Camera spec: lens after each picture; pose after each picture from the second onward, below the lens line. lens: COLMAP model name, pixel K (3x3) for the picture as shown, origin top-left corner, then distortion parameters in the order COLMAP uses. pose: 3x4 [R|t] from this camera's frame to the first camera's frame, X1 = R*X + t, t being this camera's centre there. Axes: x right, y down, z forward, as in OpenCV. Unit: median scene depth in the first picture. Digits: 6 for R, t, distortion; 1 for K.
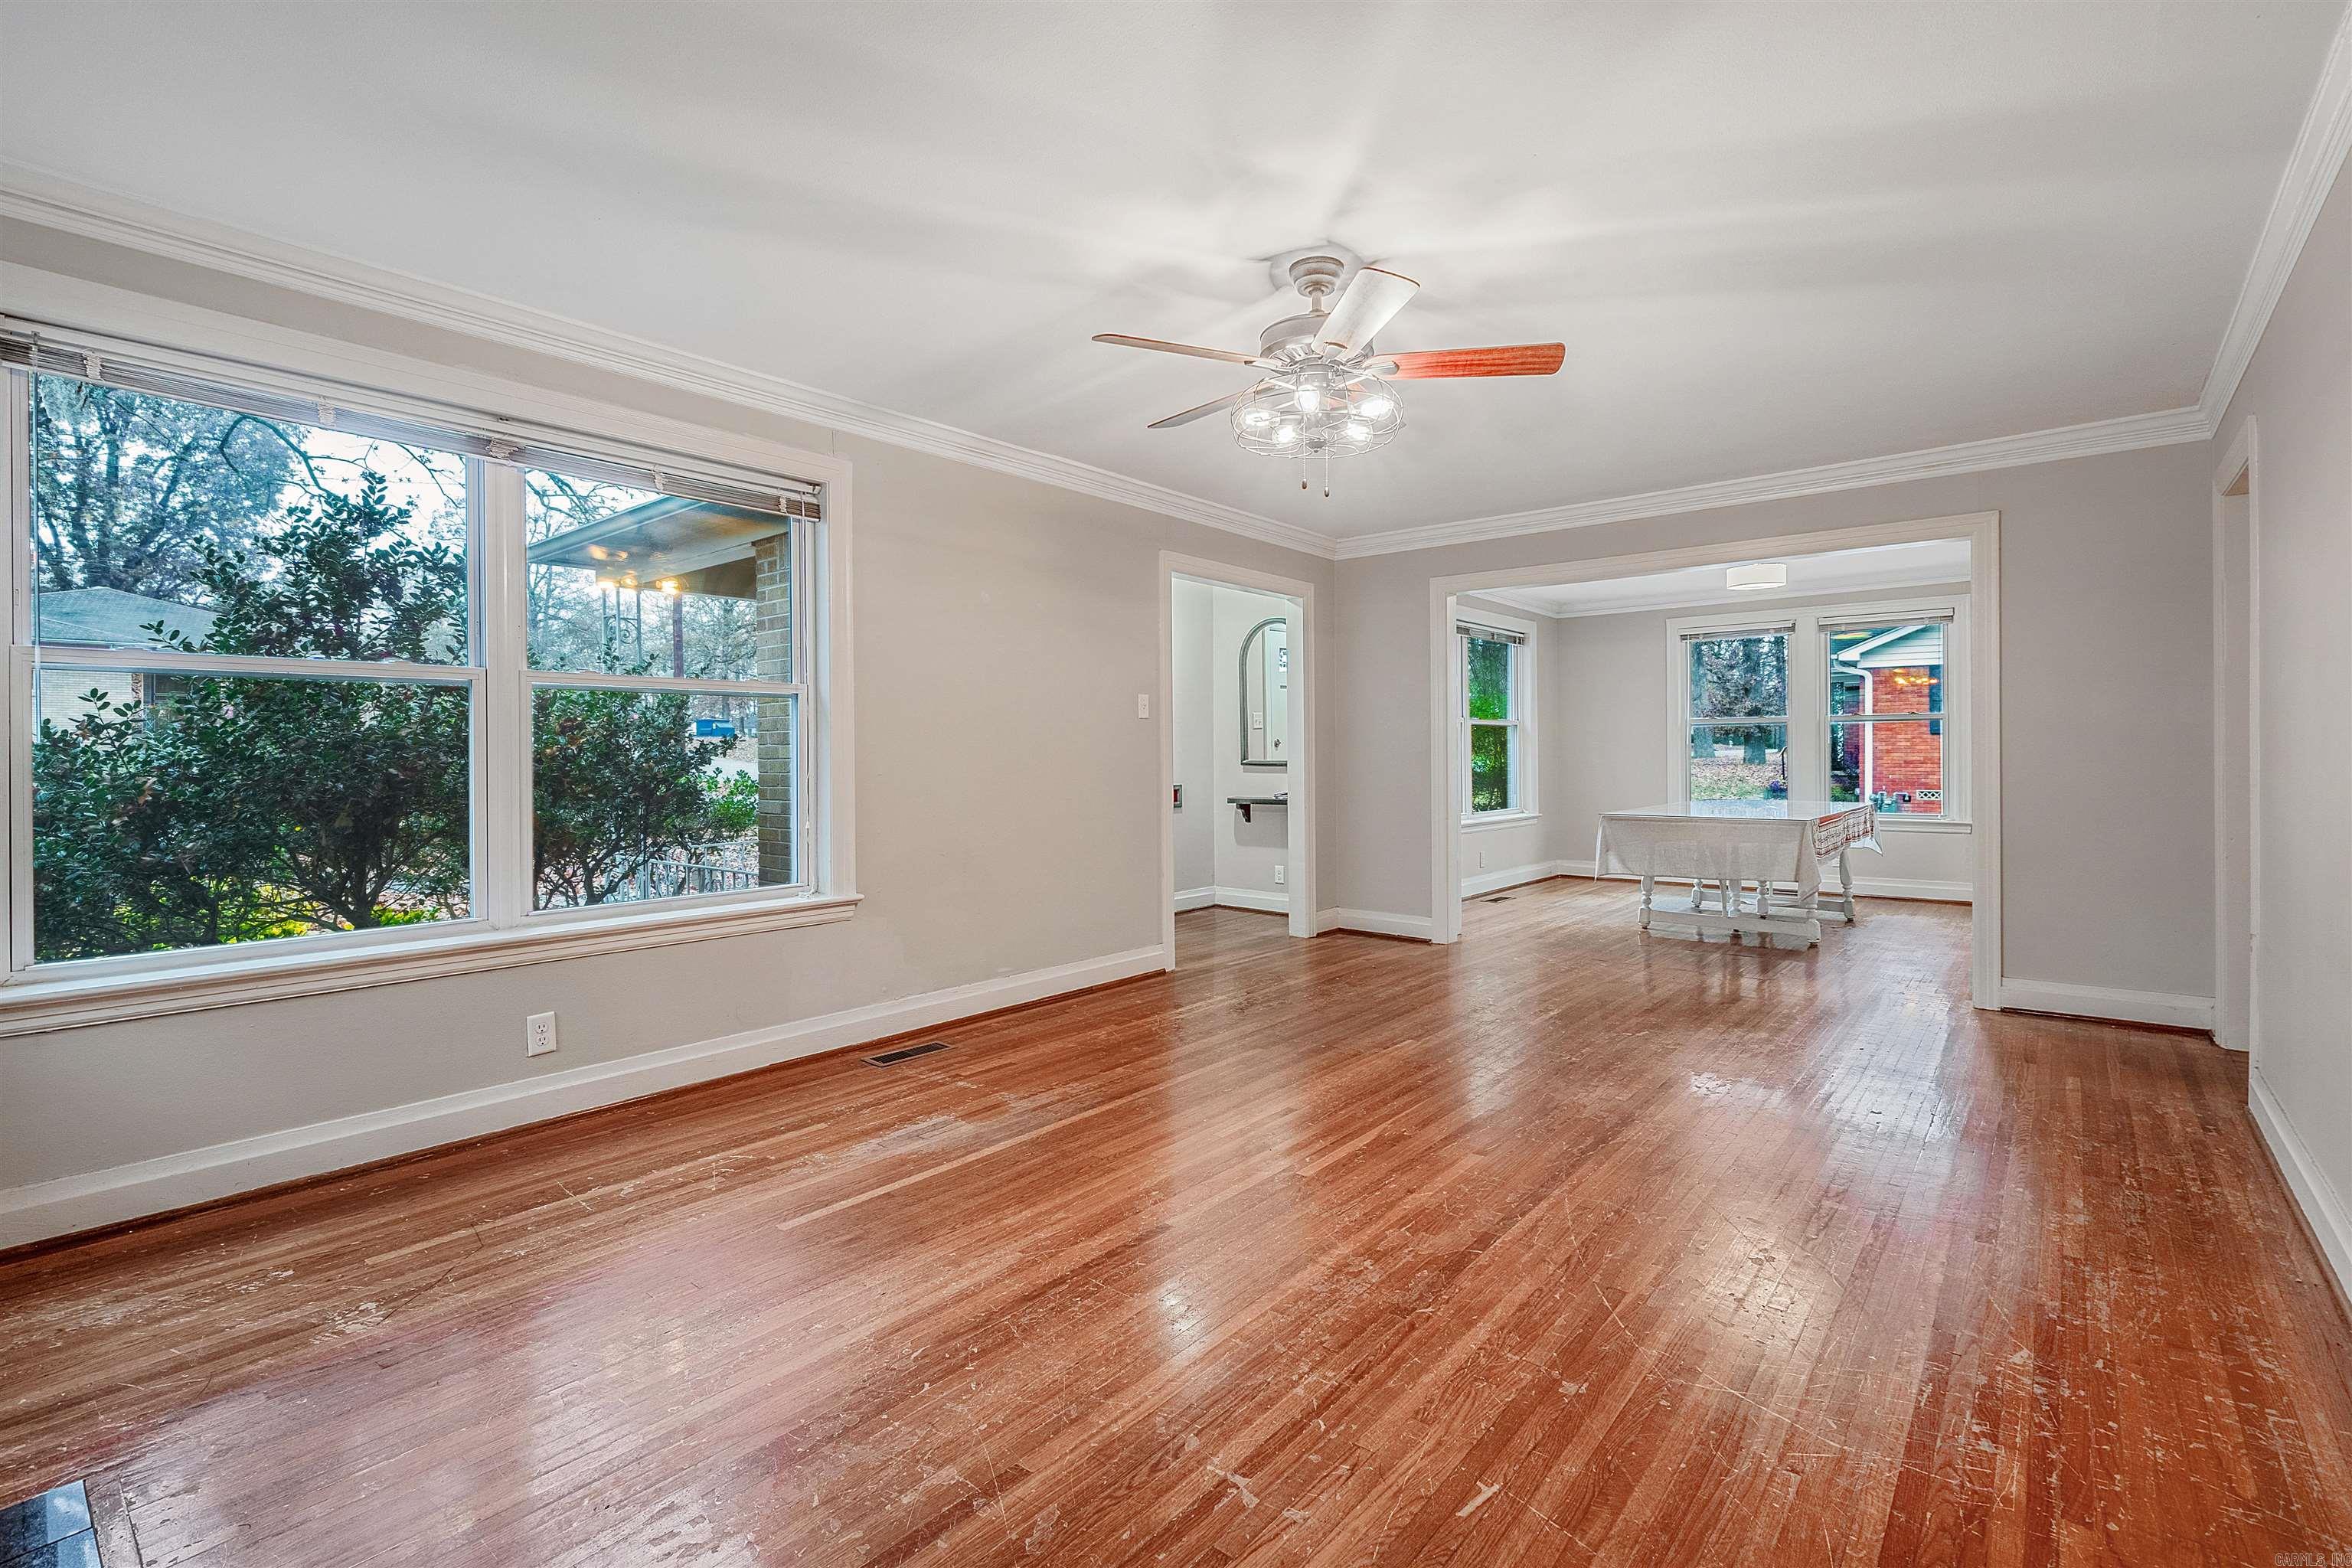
lens RADIAL K [[1057.9, 0, 1165.9], [0, 1057.9, 756.4], [0, 0, 1]] dist [-0.000436, 0.000703]
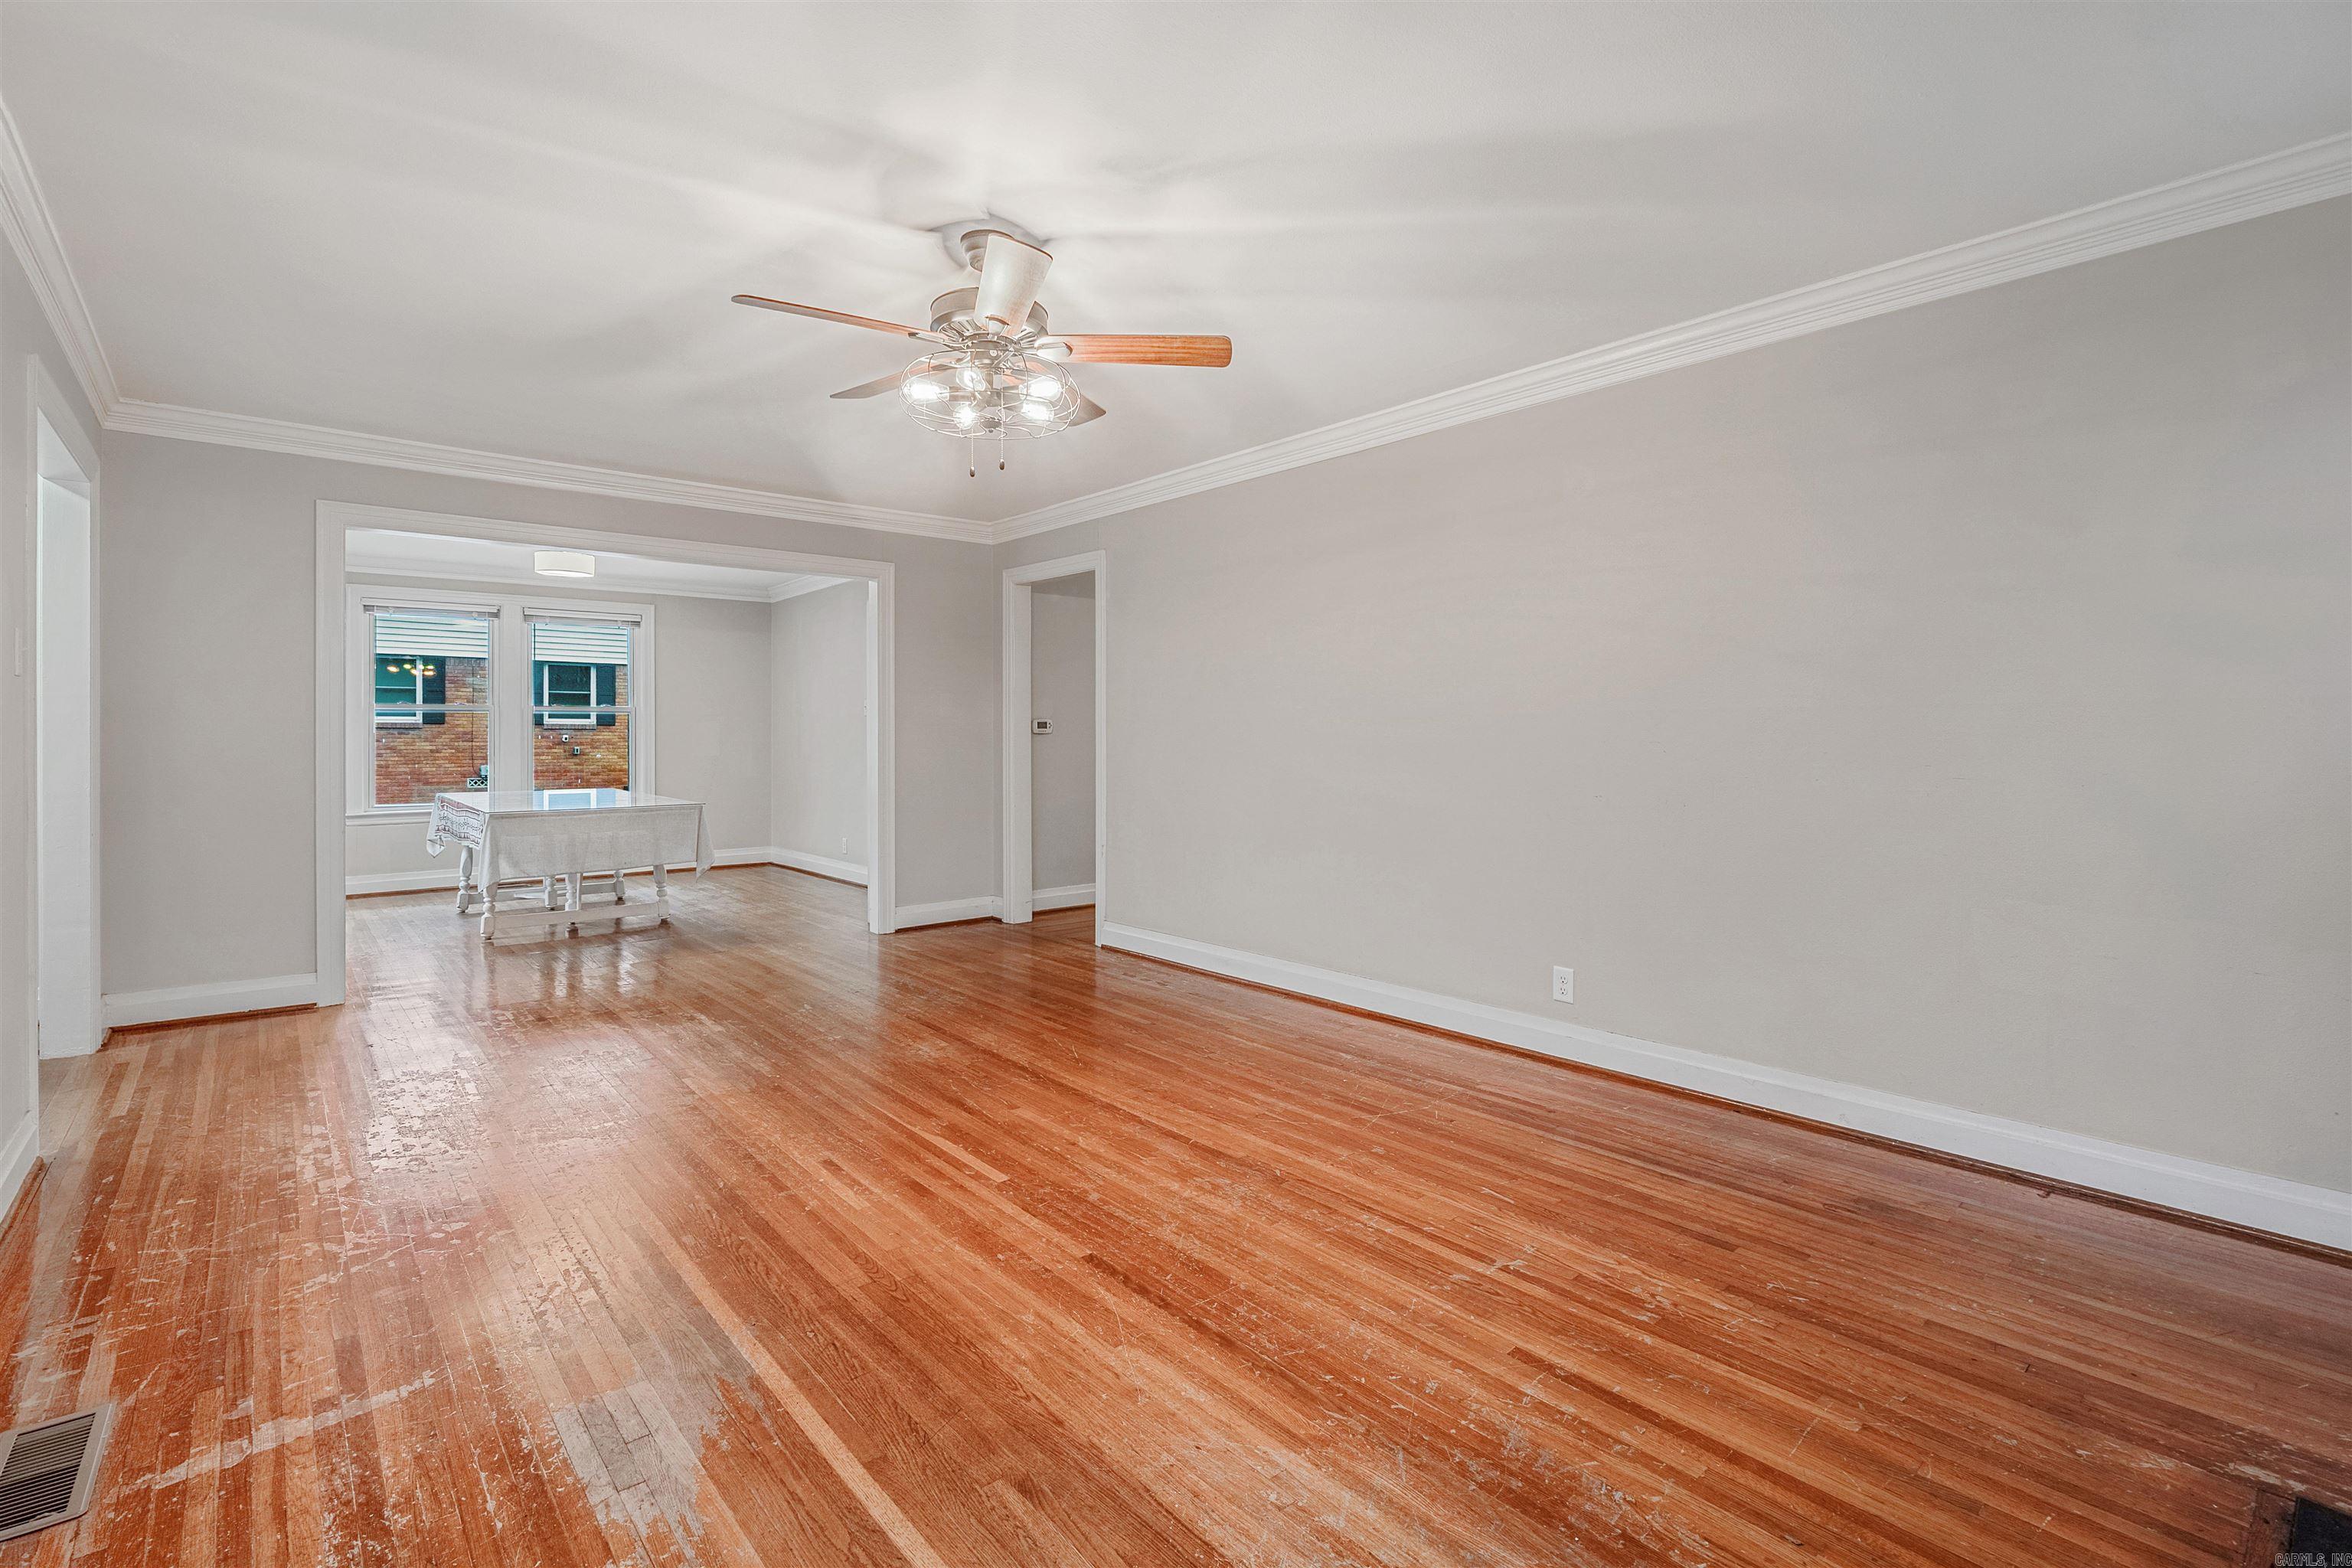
lens RADIAL K [[1064.7, 0, 1161.8], [0, 1064.7, 734.3], [0, 0, 1]] dist [-0.000434, -0.000240]
pose [[0.166391, 0.006547, 0.986038, -0.791739], [0.004307, 0.999964, -0.007366, -0.002489], [-0.986050, 0.005472, 0.166357, 0.684054]]
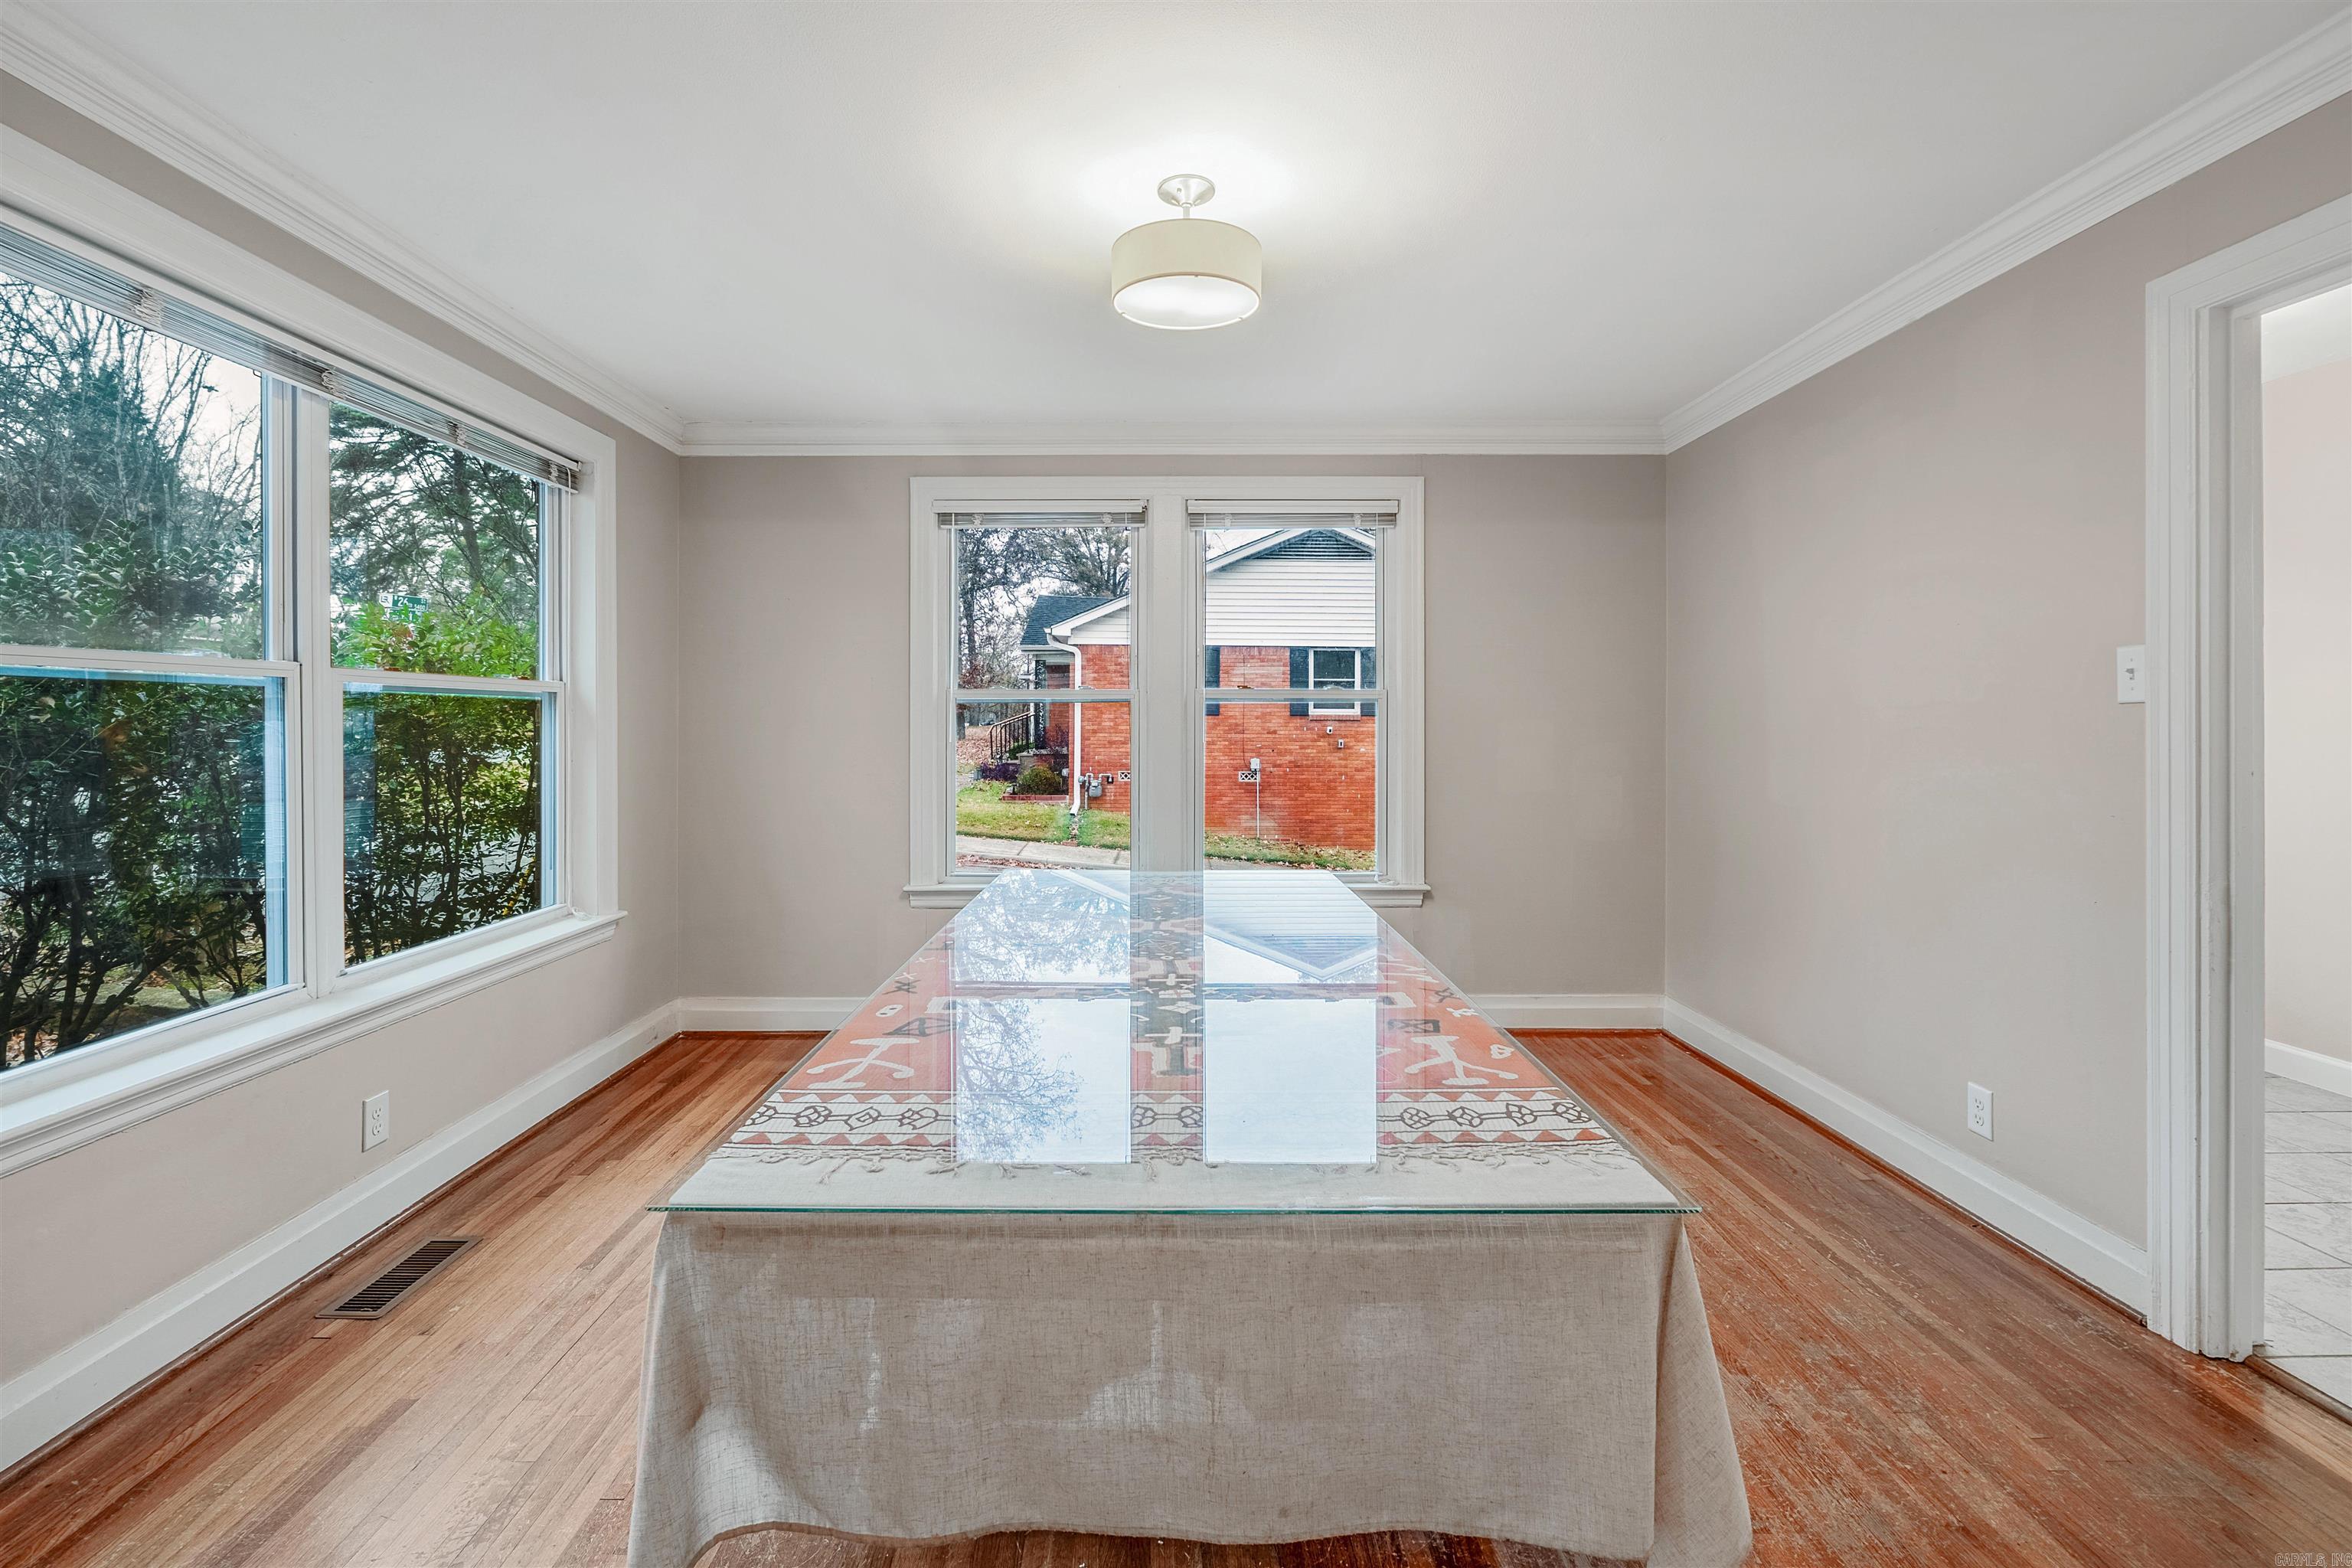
lens RADIAL K [[1036.6, 0, 1169.8], [0, 1036.6, 719.6], [0, 0, 1]] dist [-0.000303, -0.000143]
pose [[0.750310, 0.008160, 0.661035, 0.796556], [-0.002678, 0.999953, -0.009304, -0.053478], [-0.661080, 0.005211, 0.750297, 1.802117]]
